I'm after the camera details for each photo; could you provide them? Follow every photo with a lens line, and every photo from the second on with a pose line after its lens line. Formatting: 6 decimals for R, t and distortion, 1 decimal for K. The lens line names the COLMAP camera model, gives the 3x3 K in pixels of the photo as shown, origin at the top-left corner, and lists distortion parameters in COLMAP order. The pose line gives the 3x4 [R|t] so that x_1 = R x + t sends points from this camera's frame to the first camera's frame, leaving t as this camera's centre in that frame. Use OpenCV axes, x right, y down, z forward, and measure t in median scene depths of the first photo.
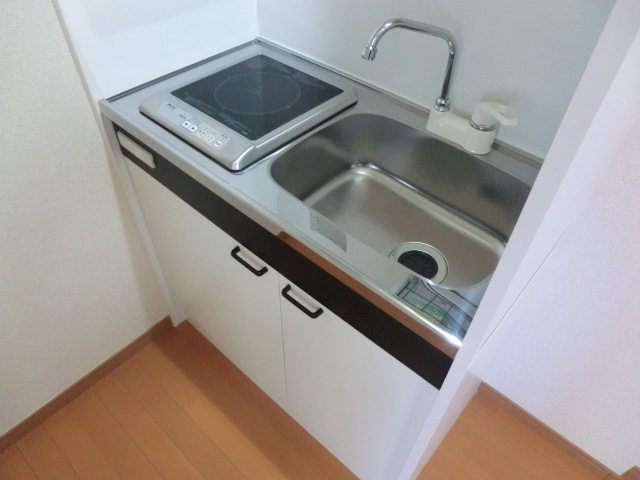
lens RADIAL K [[473.3, 0, 320.0], [0, 473.3, 240.0], [0, 0, 1]] dist [-0.103585, 0.129565]
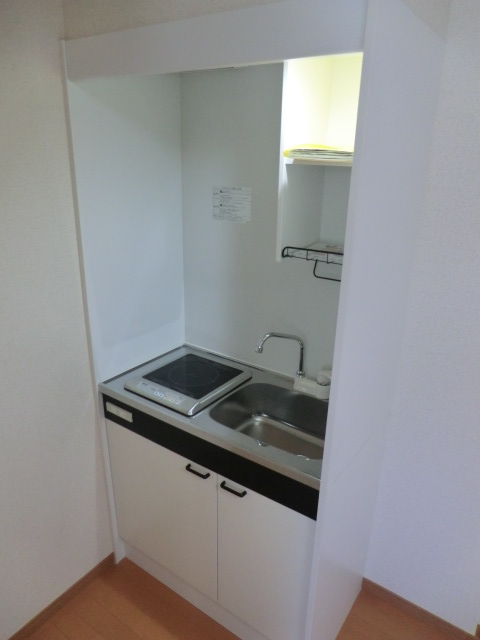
lens RADIAL K [[473.3, 0, 242.2], [0, 473.3, 325.1], [0, 0, 1]] dist [-0.103585, 0.129565]
pose [[0.993840, -0.045959, 0.100848, -0.125774], [0.084010, 0.905908, -0.415058, 0.252408], [-0.072283, 0.420973, 0.904188, -0.649531]]
